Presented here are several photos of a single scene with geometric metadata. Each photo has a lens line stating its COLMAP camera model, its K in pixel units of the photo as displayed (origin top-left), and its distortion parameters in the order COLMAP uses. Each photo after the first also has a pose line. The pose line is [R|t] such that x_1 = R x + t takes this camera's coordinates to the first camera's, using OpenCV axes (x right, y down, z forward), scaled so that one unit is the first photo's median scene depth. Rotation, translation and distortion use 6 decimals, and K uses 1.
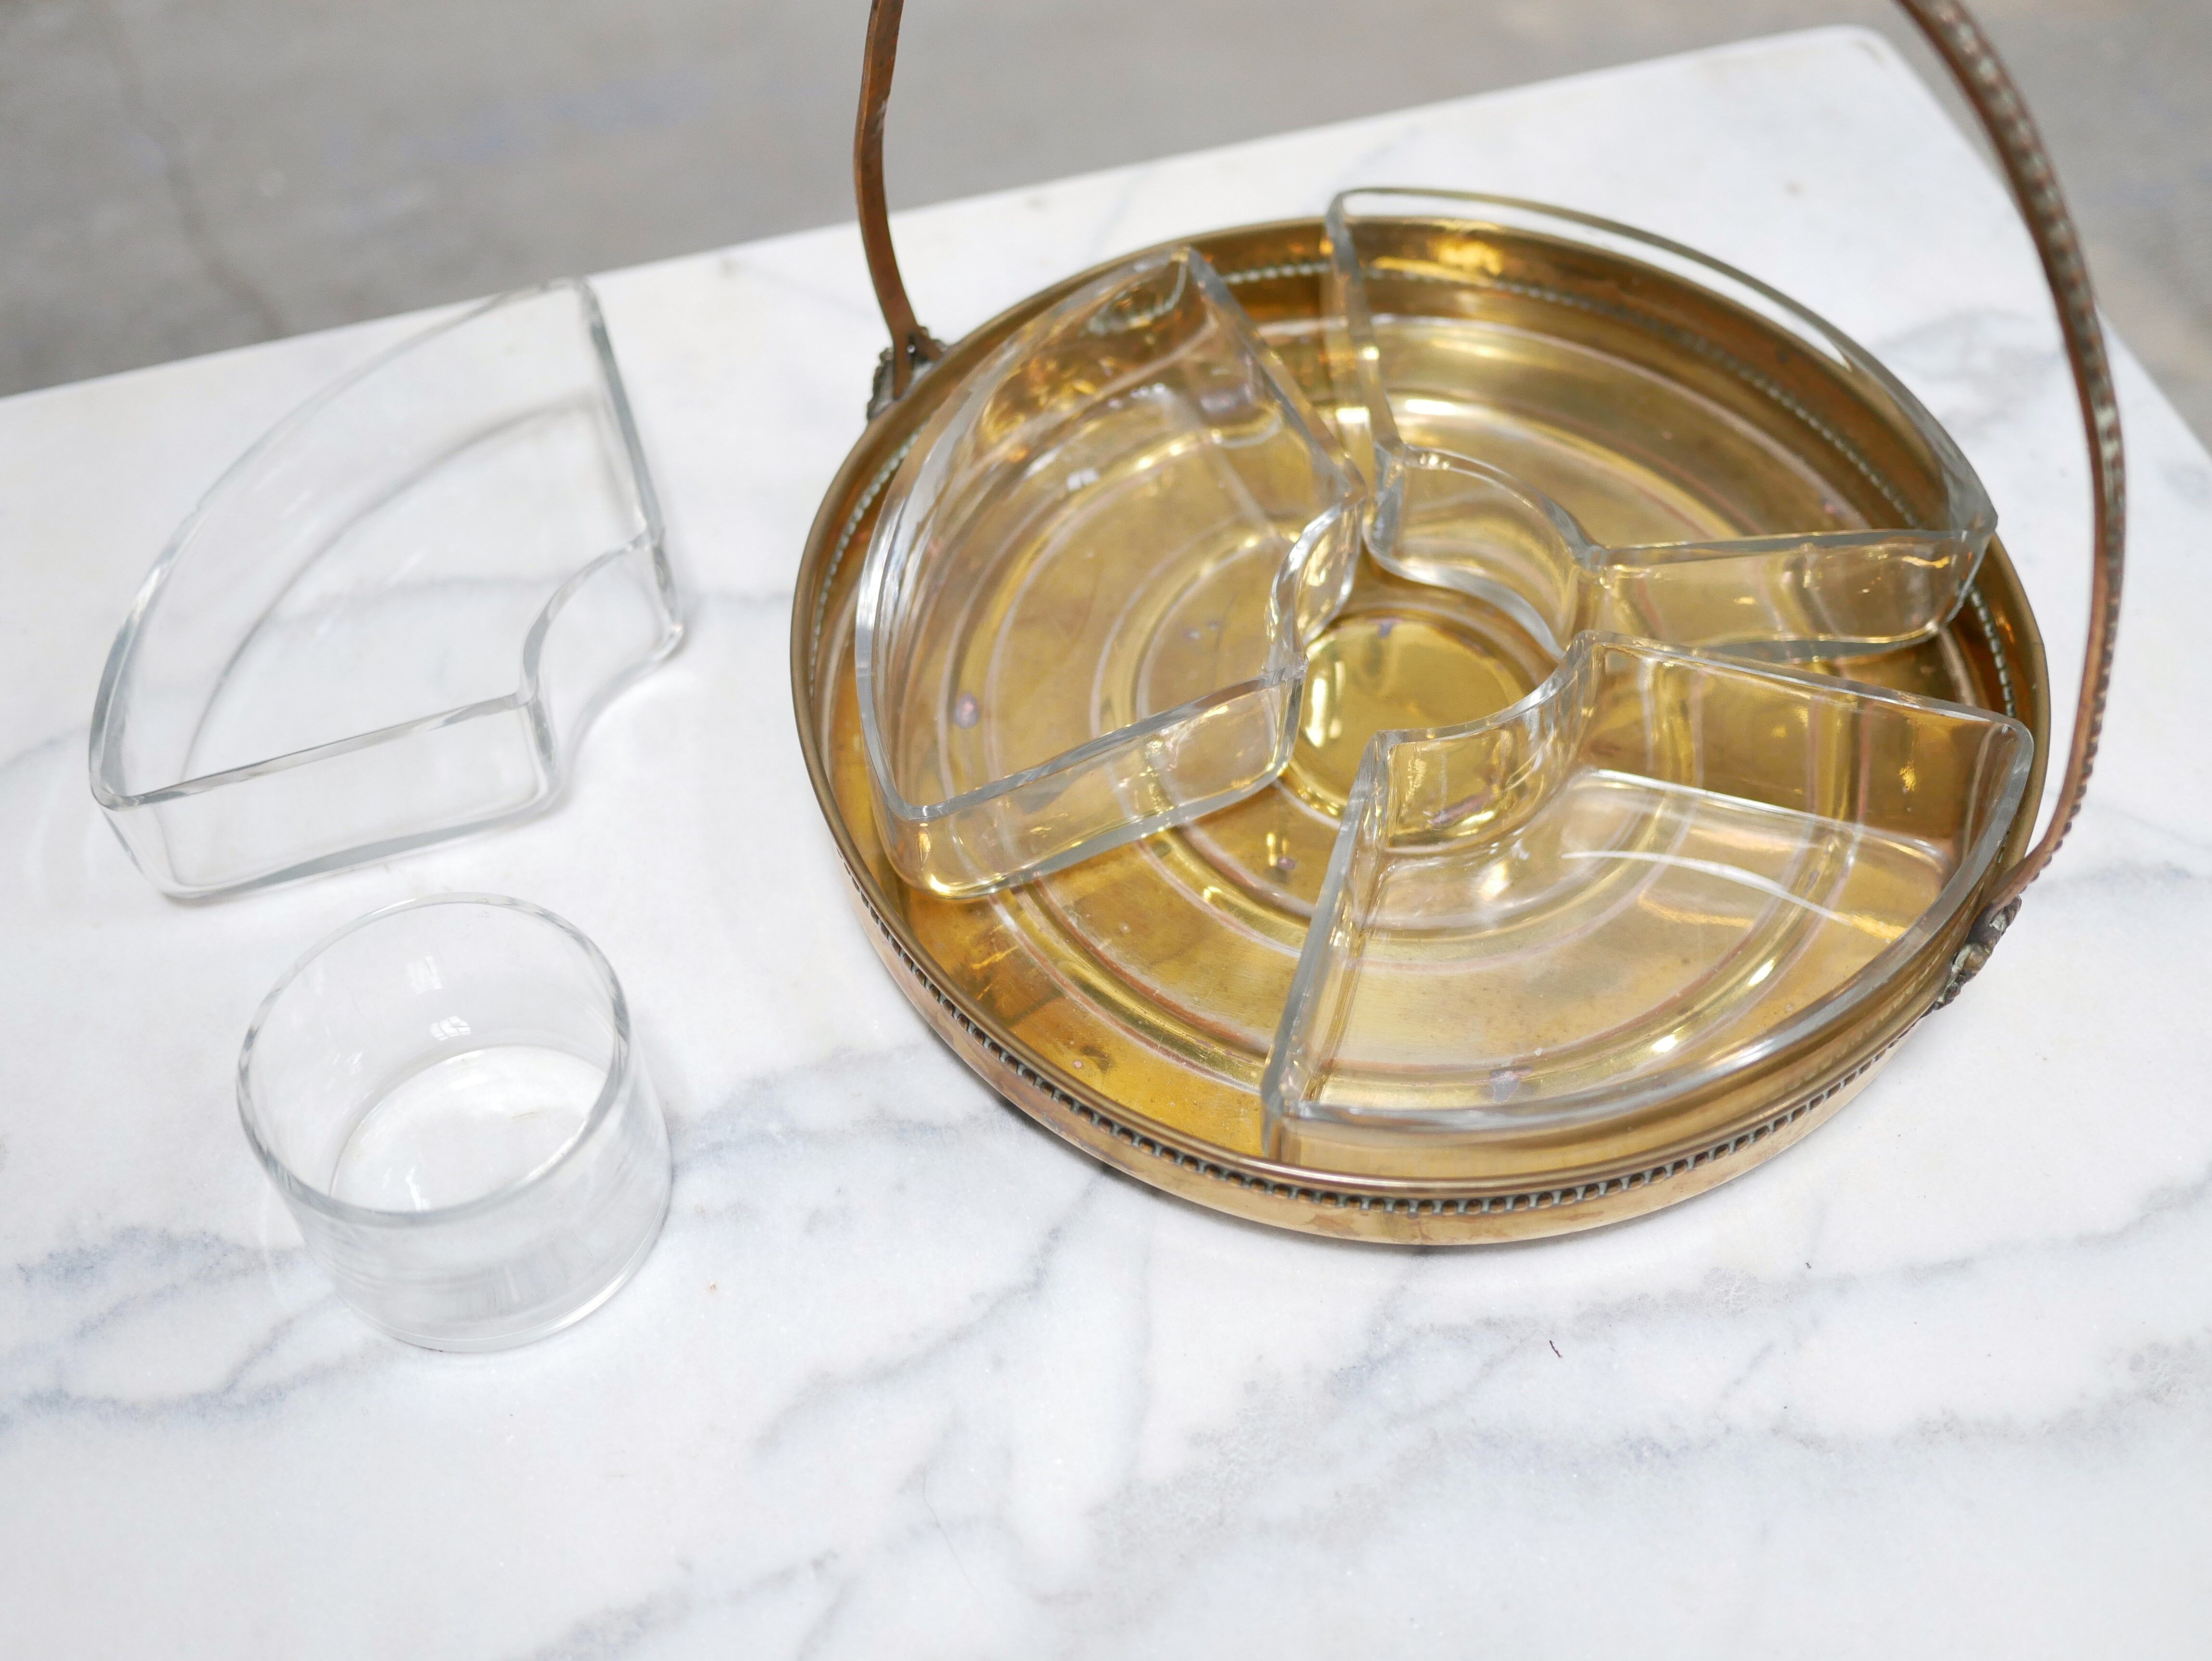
lens RADIAL K [[2560.9, 0, 1111.5], [0, 2560.9, 824.7], [0, 0, 1]] dist [-0.013198, 0.000000]
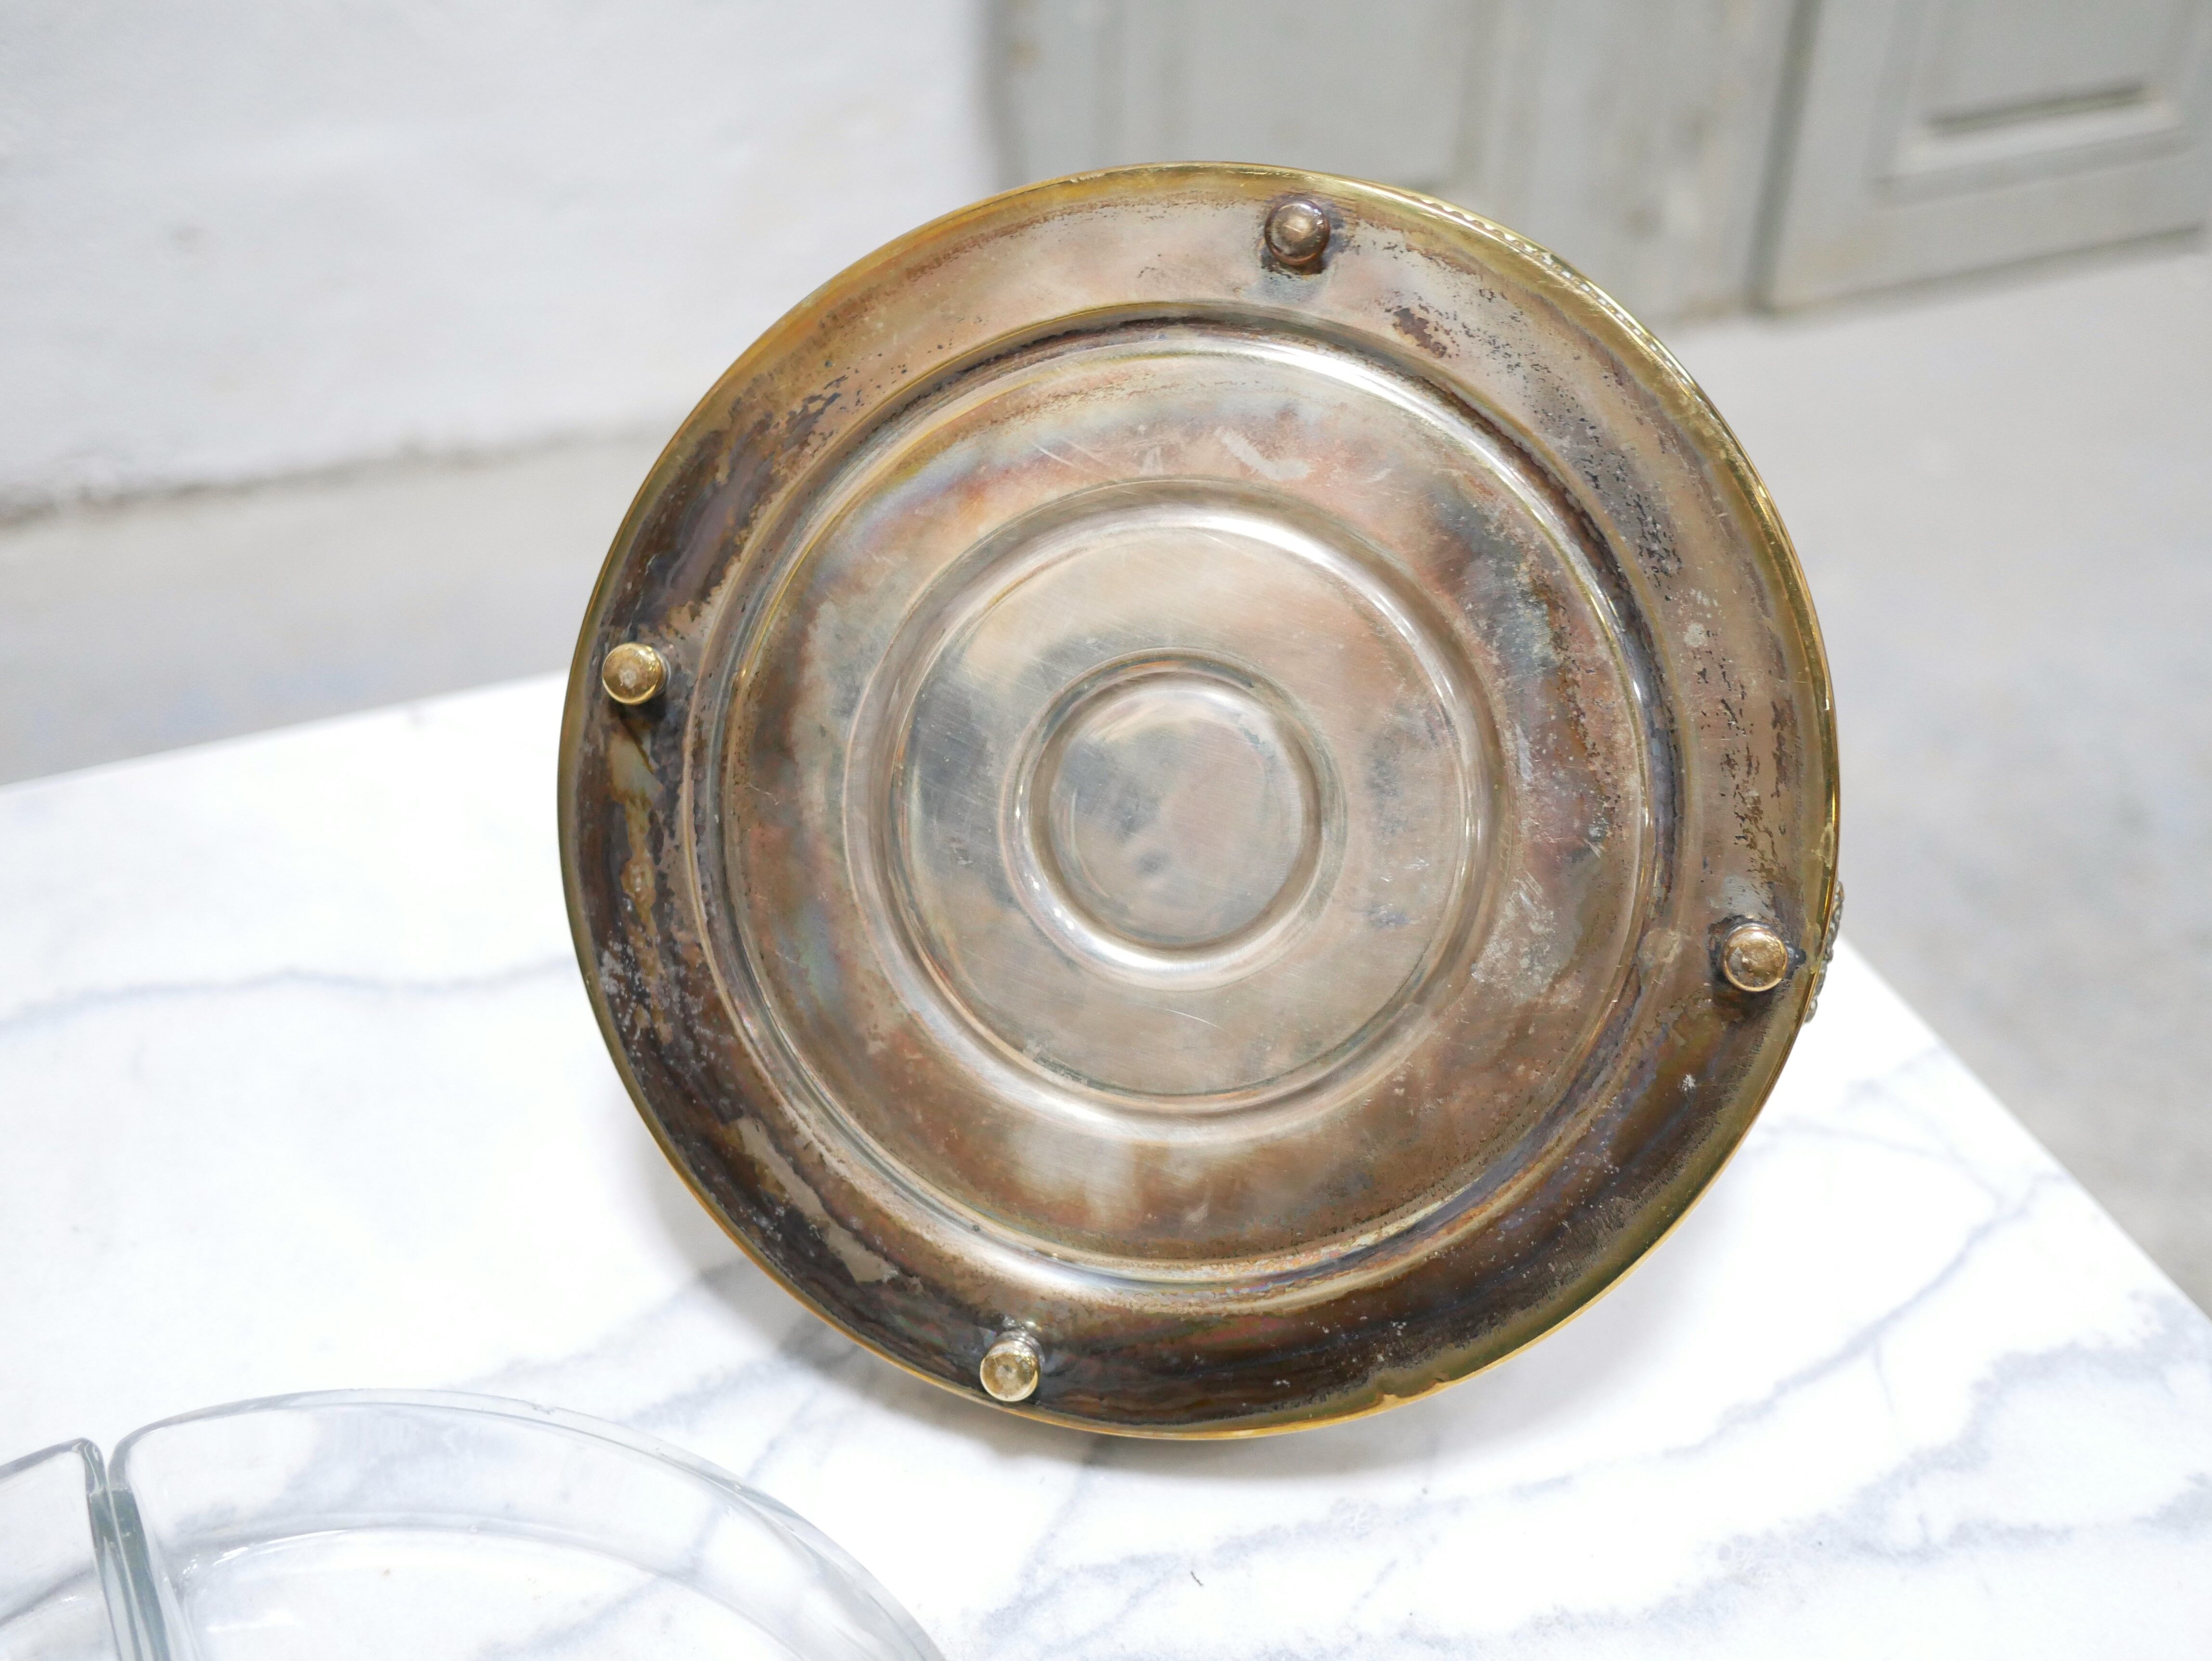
lens RADIAL K [[2560.9, 0, 1122.4], [0, 2560.9, 809.1], [0, 0, 1]] dist [-0.013198, 0.000000]
pose [[0.992483, -0.032454, 0.118003, 0.027428], [0.062470, 0.963468, -0.260437, 0.171854], [-0.105240, 0.265850, 0.958253, -0.103399]]
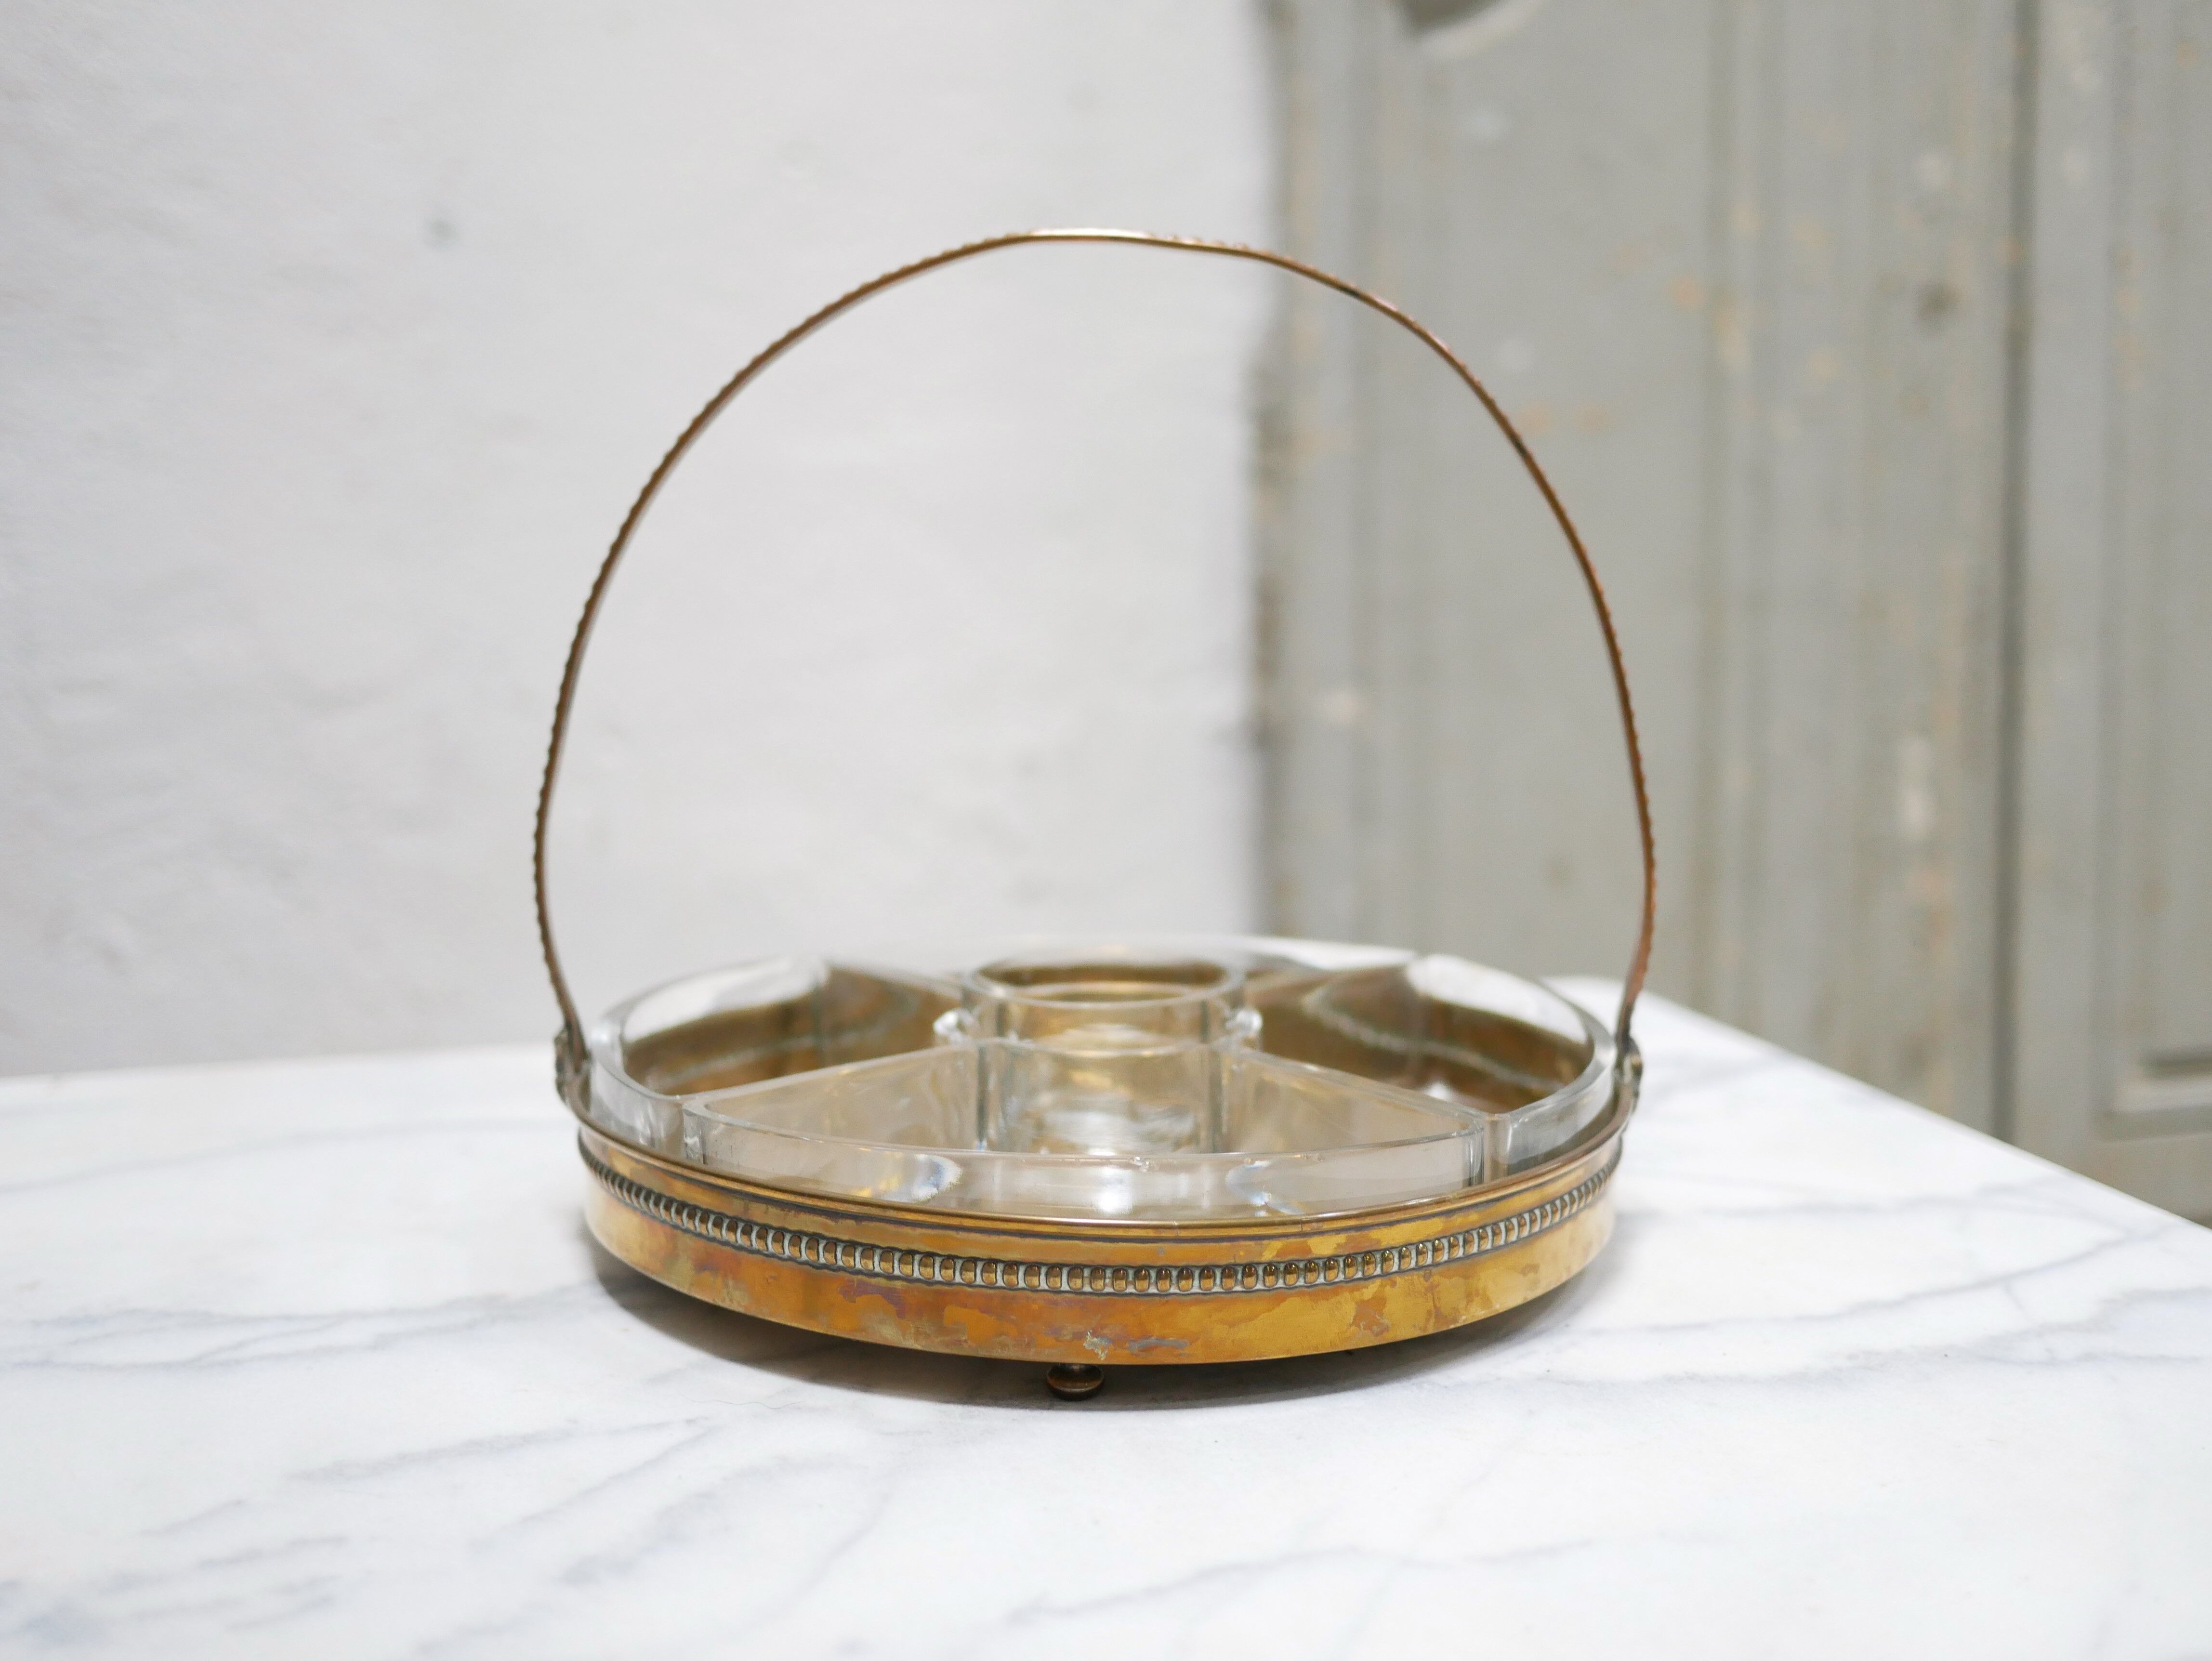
lens RADIAL K [[2560.9, 0, 1106.7], [0, 2560.9, 784.6], [0, 0, 1]] dist [-0.013198, 0.000000]
pose [[0.999907, 0.011582, -0.007170, 0.069706], [-0.013164, 0.686233, -0.727263, 0.871150], [-0.003503, 0.727290, 0.686322, 0.021999]]
